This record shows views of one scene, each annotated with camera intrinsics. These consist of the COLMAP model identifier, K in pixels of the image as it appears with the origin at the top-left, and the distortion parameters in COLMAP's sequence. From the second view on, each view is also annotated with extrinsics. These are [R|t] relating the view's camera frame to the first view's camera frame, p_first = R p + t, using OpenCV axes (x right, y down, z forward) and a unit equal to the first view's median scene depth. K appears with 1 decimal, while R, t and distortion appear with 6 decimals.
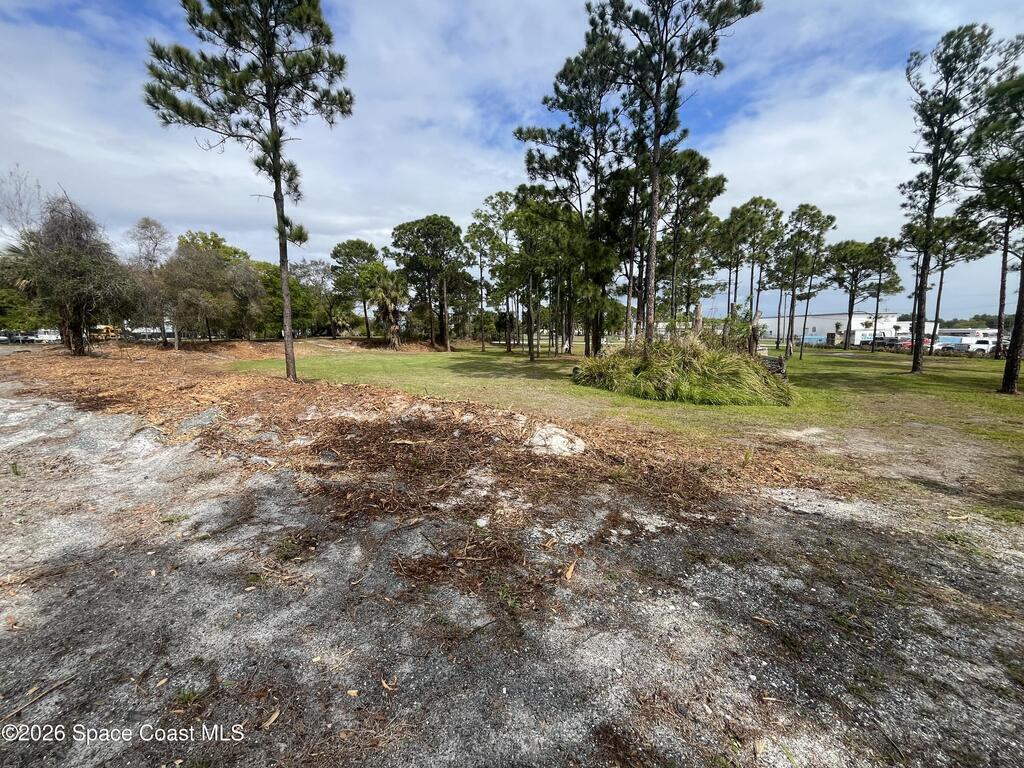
lens RADIAL K [[415.0, 0, 508.5], [0, 415.0, 383.0], [0, 0, 1]] dist [-0.002521, -0.001339]
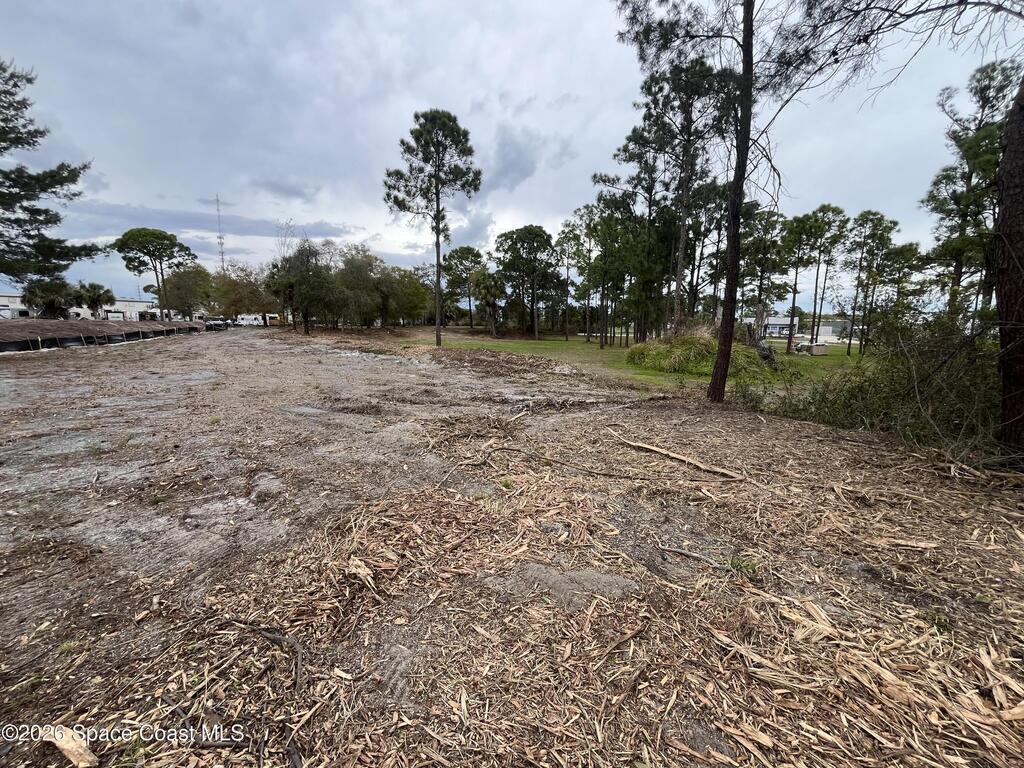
lens RADIAL K [[415.0, 0, 508.5], [0, 415.0, 383.0], [0, 0, 1]] dist [-0.002521, -0.001339]
pose [[0.976095, 0.046428, -0.212325, 0.068786], [-0.041858, 0.998786, 0.025968, 0.038069], [0.213273, -0.016460, 0.976854, -0.363916]]
